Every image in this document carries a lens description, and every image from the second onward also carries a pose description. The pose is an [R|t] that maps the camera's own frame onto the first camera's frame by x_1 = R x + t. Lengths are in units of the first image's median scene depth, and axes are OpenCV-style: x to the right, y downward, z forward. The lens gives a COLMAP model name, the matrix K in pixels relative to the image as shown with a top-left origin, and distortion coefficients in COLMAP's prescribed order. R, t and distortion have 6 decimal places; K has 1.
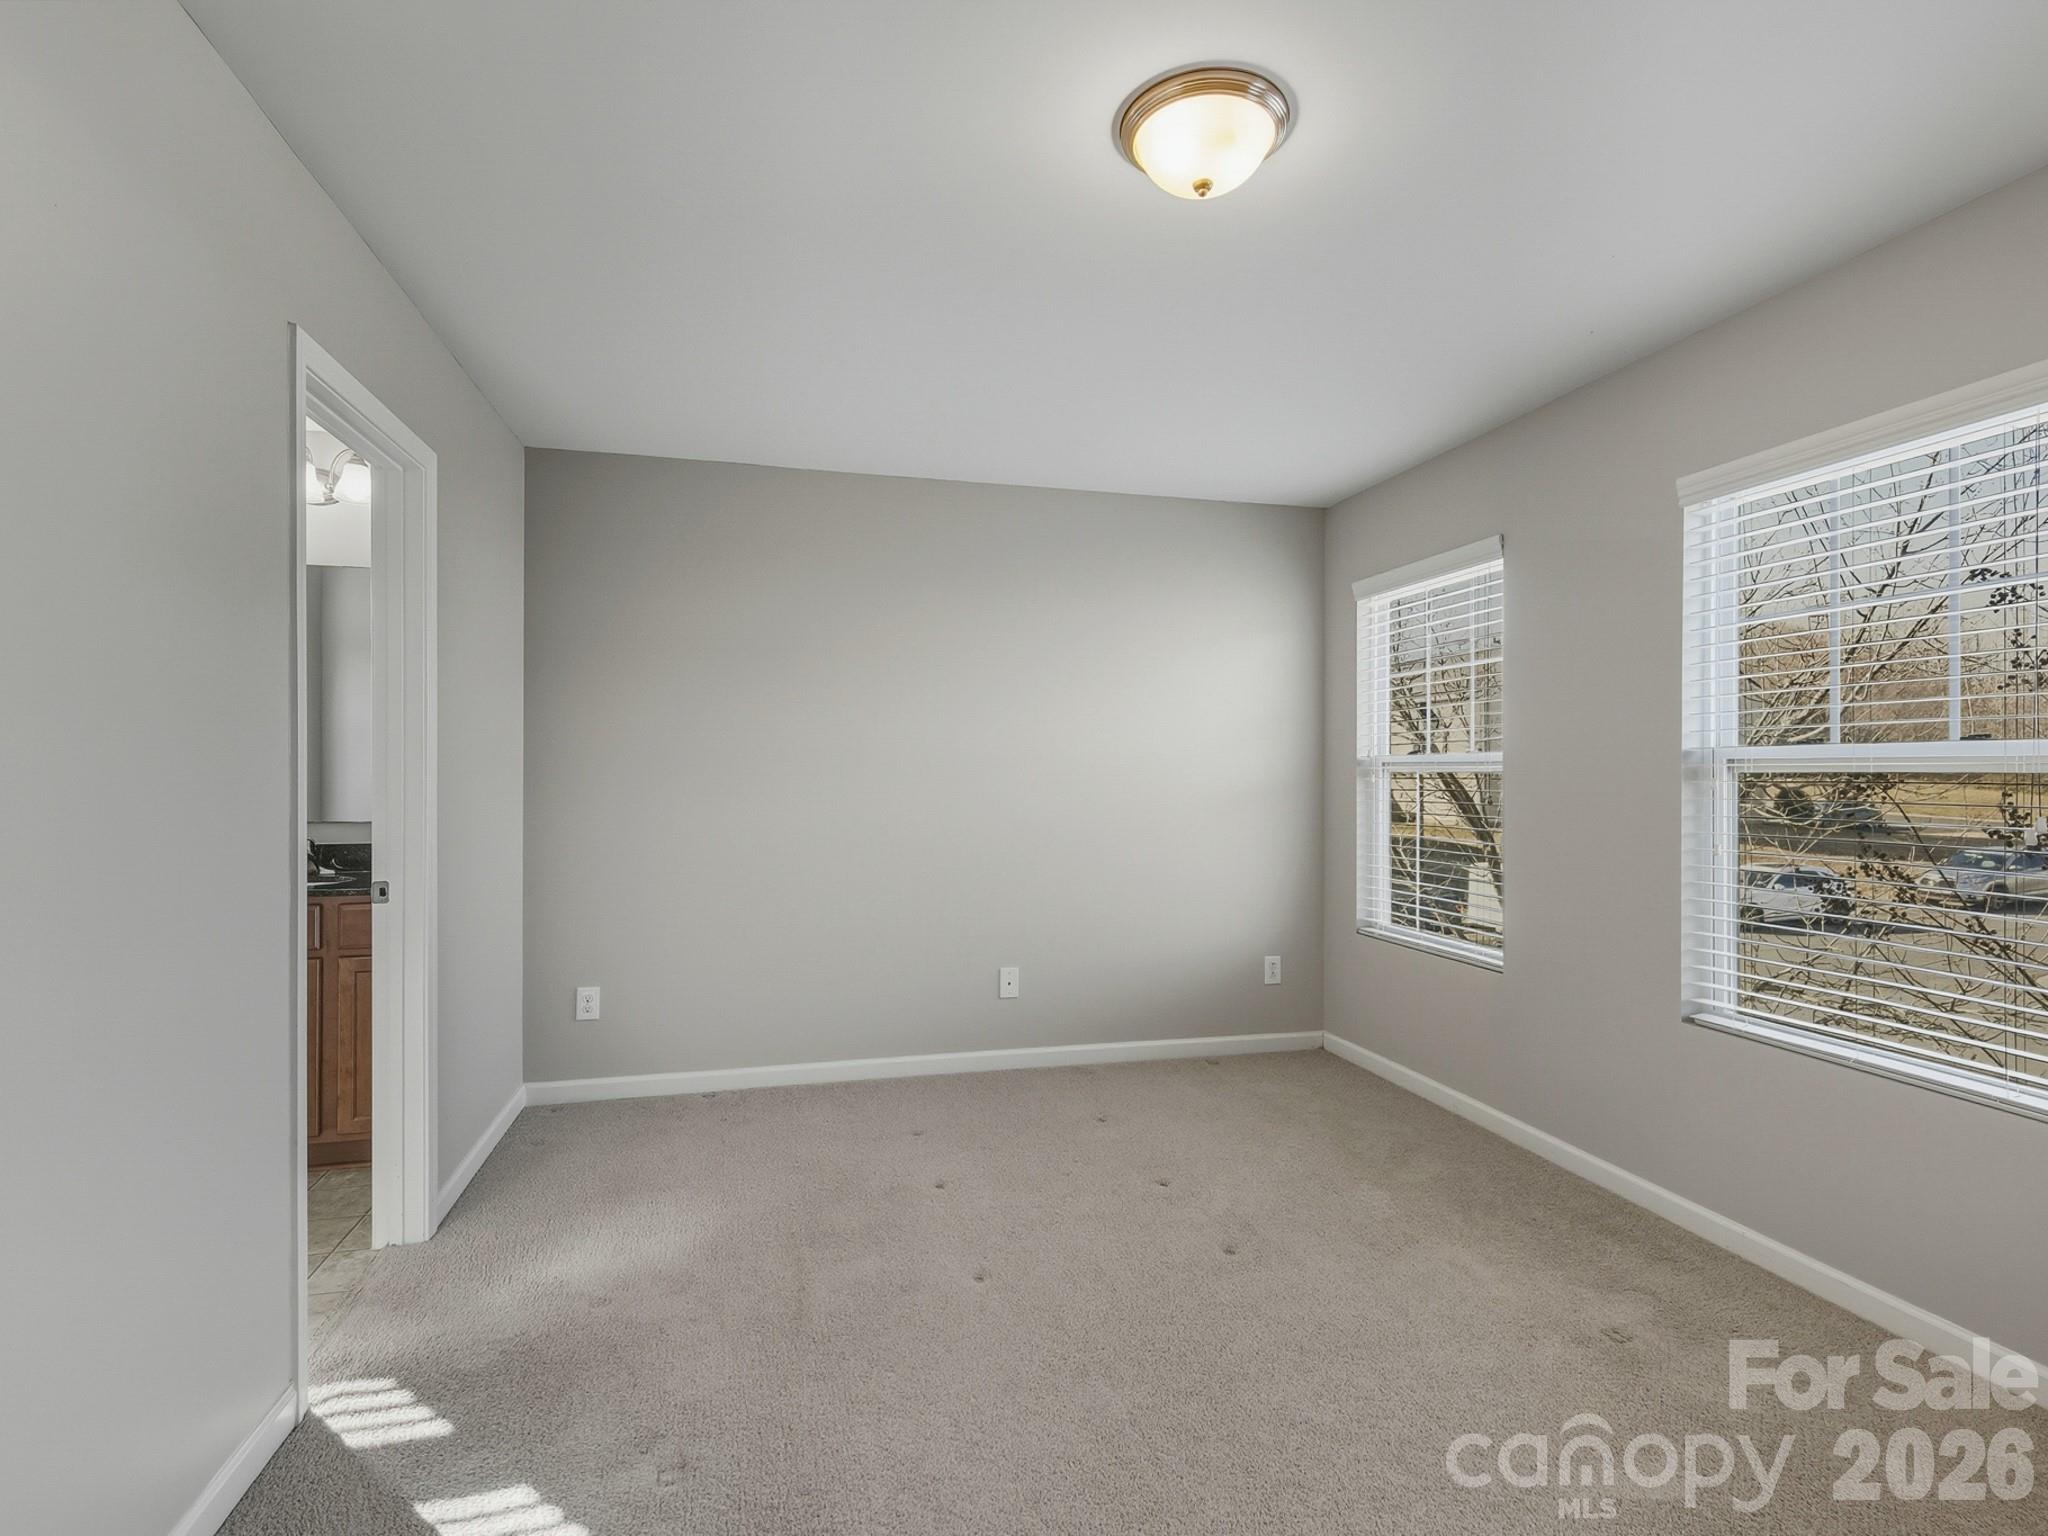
lens RADIAL K [[1033.1, 0, 1049.8], [0, 1033.1, 771.8], [0, 0, 1]] dist [0.039721, -0.000754]
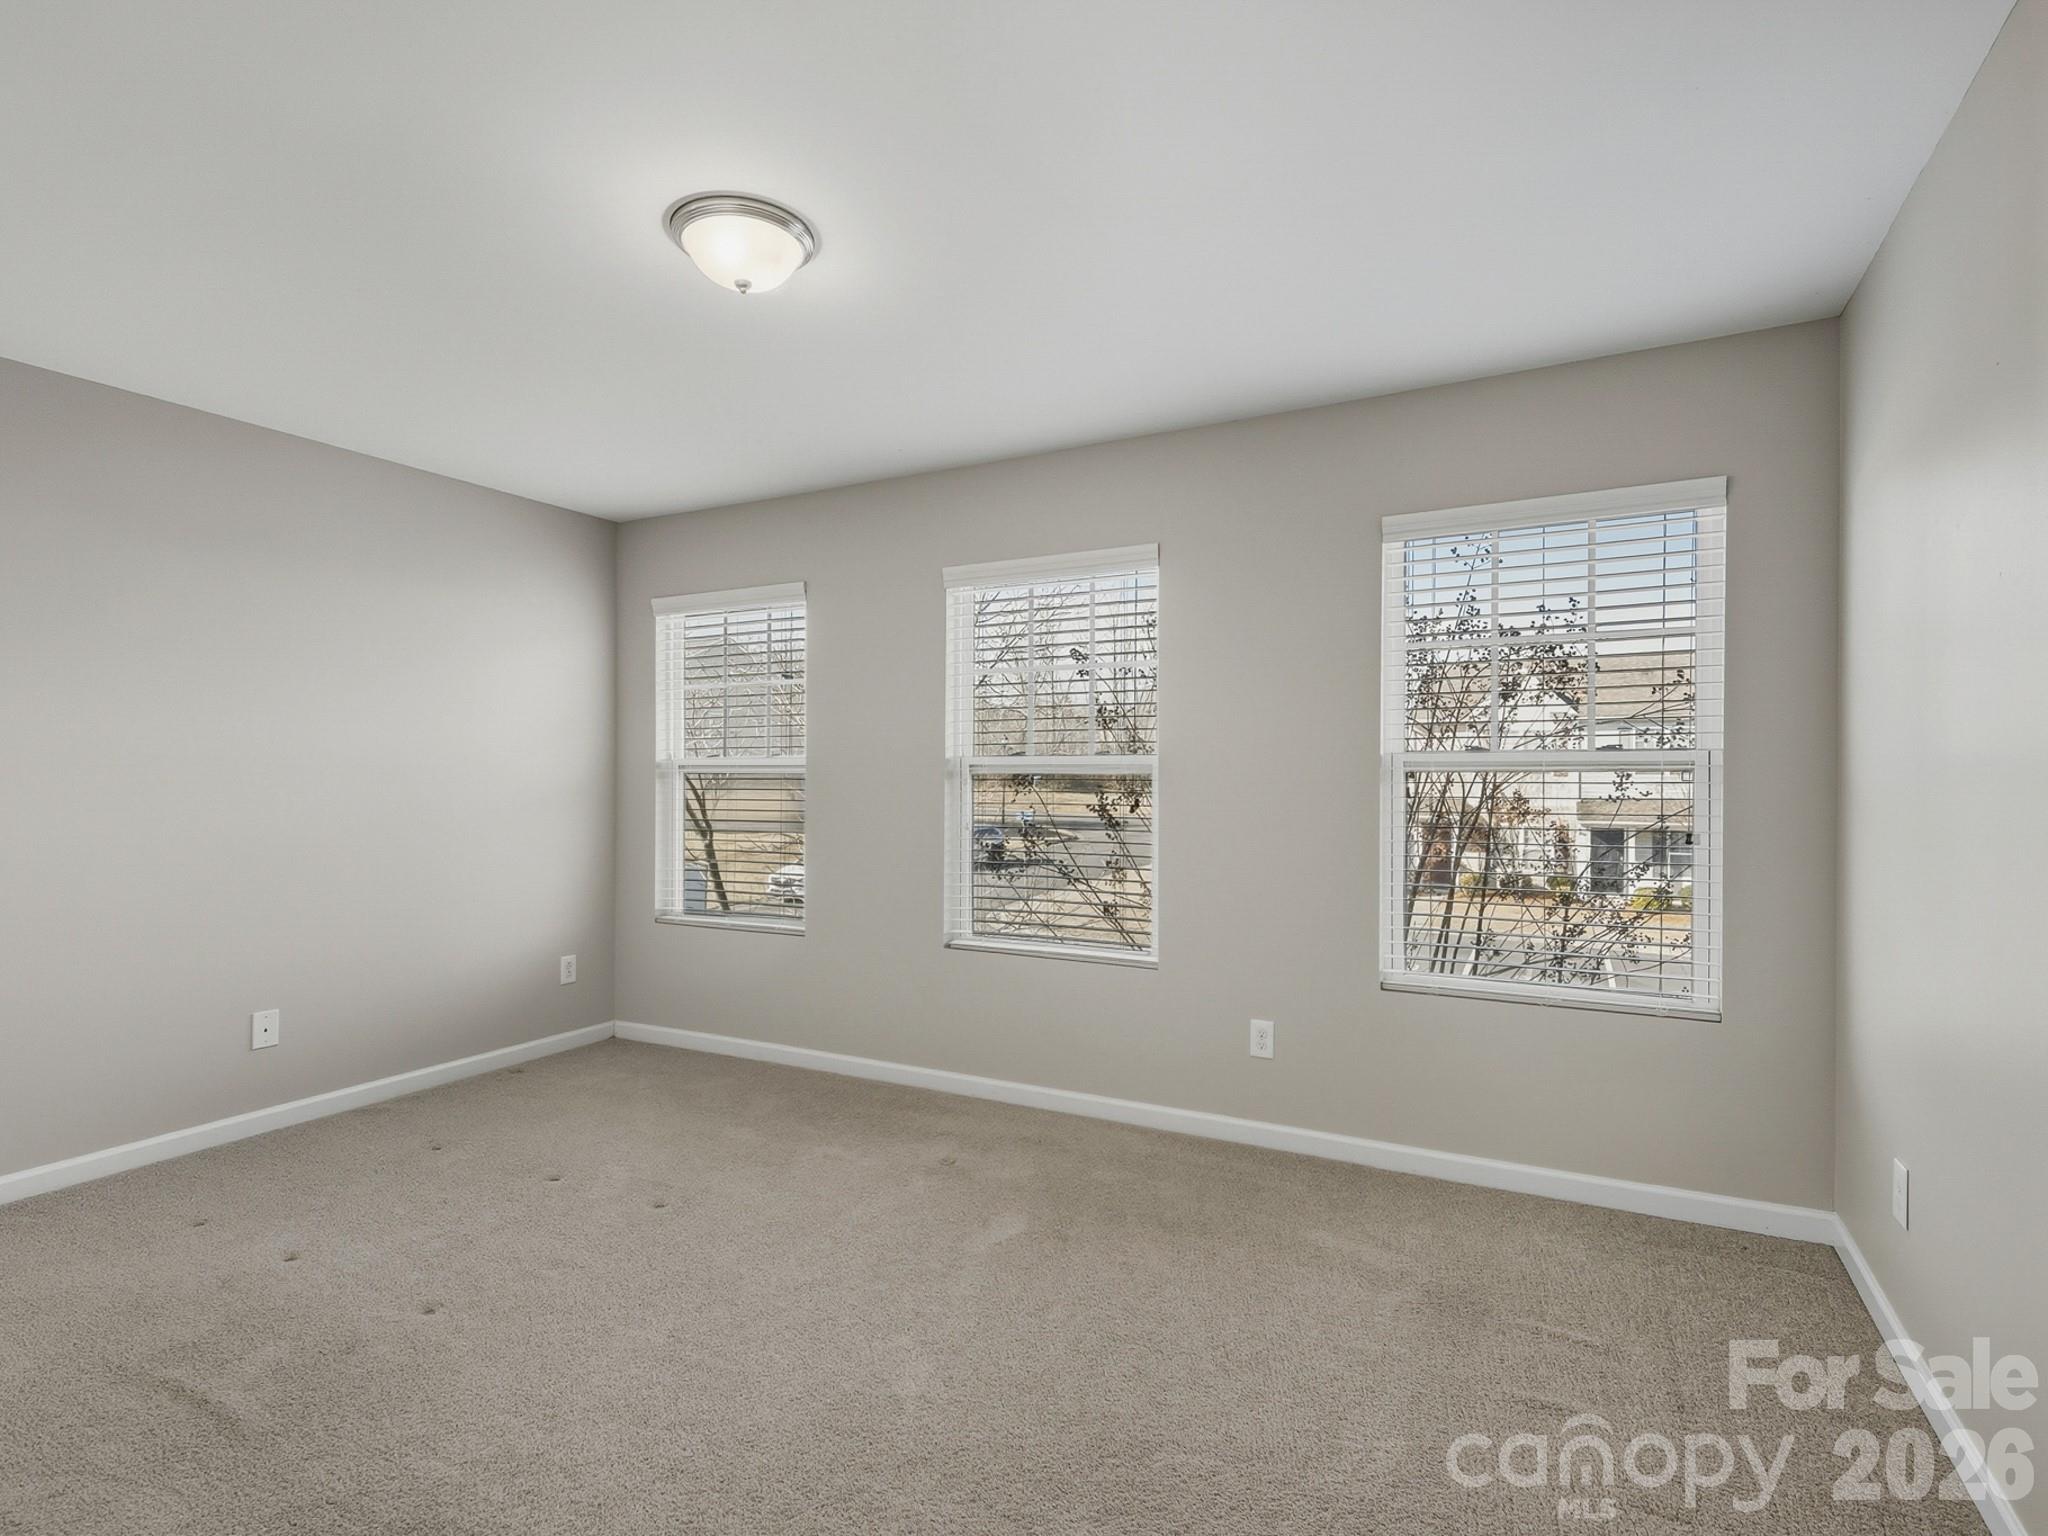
lens RADIAL K [[1033.1, 0, 1049.8], [0, 1033.1, 771.8], [0, 0, 1]] dist [0.039721, -0.000754]
pose [[0.661622, 0.005134, 0.749820, -0.347979], [-0.000278, 0.999978, -0.006601, 0.007548], [-0.749837, 0.004159, 0.661609, -0.038080]]
